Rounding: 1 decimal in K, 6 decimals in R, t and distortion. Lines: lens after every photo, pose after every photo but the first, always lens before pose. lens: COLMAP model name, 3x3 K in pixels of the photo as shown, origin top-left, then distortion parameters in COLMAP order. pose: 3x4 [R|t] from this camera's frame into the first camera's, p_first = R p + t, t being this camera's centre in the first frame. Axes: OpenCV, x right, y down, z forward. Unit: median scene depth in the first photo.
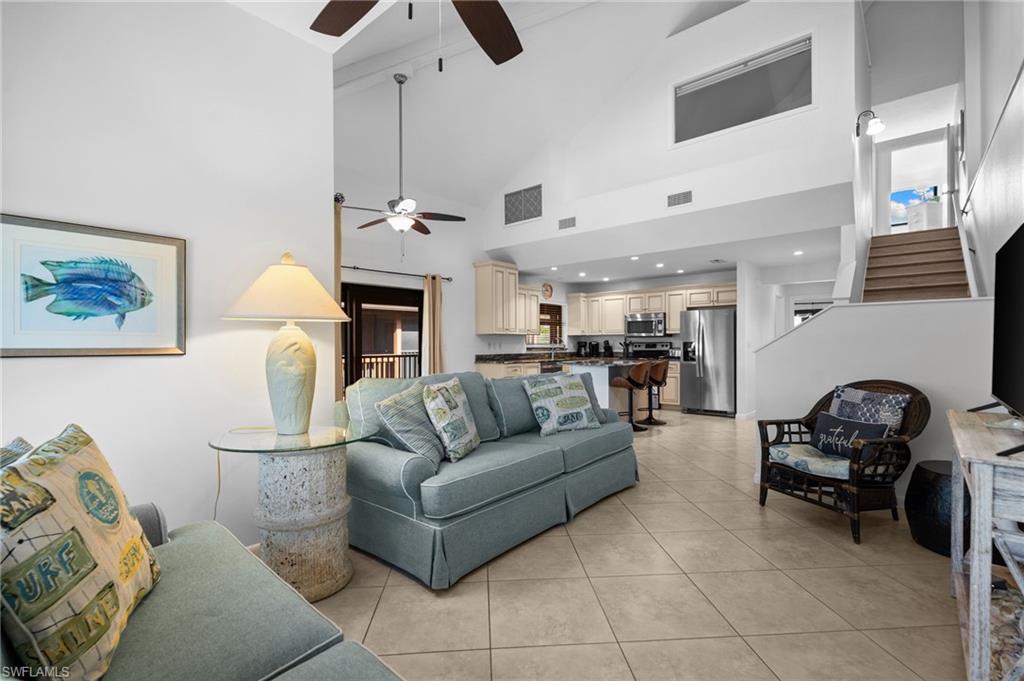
lens RADIAL K [[469.6, 0, 512.1], [0, 469.6, 351.6], [0, 0, 1]] dist [0.000402, 0.000006]
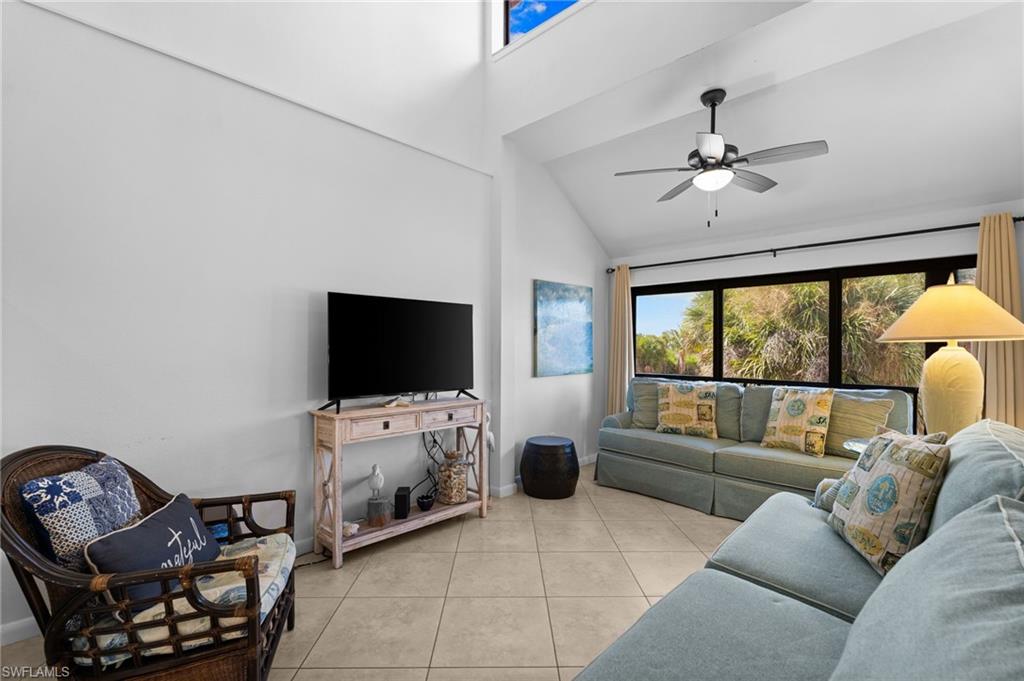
lens RADIAL K [[469.6, 0, 512.1], [0, 469.6, 351.6], [0, 0, 1]] dist [0.000402, 0.000006]
pose [[-0.998771, 0.000315, 0.049555, 0.411193], [0.001641, 0.999642, 0.026711, -0.073325], [-0.049528, 0.026760, -0.998414, 2.098132]]
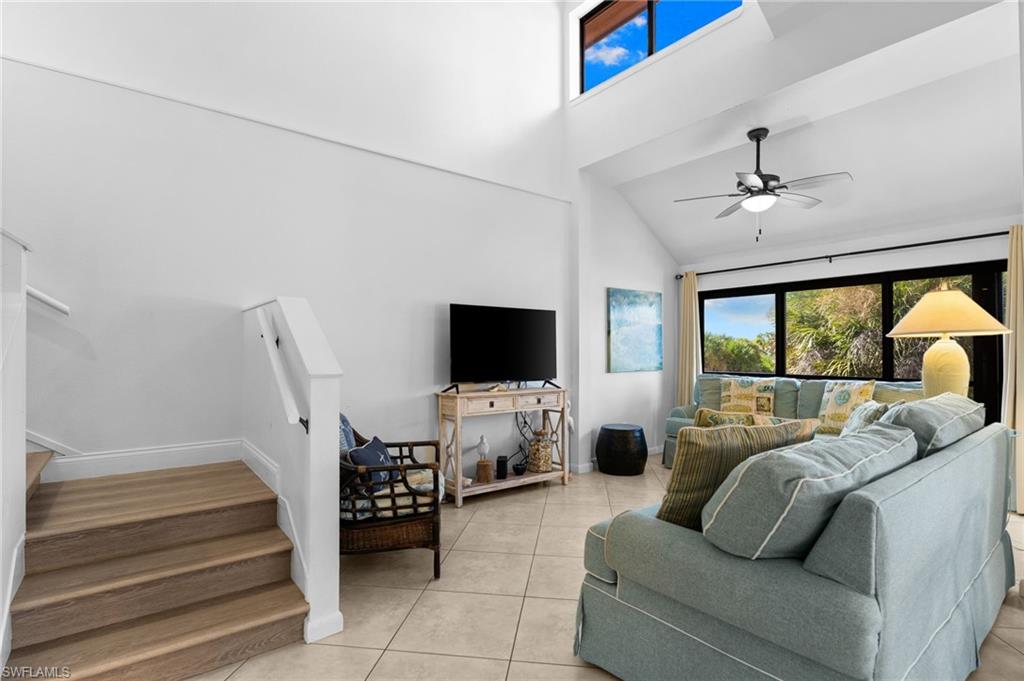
lens RADIAL K [[499.0, 0, 517.7], [0, 499.0, 347.0], [0, 0, 1]] dist [-0.001119, -0.000015]
pose [[-0.982021, 0.006686, 0.188651, 0.388914], [0.007669, 0.999961, 0.004483, -0.050887], [-0.188614, 0.005849, -0.982034, 2.573969]]
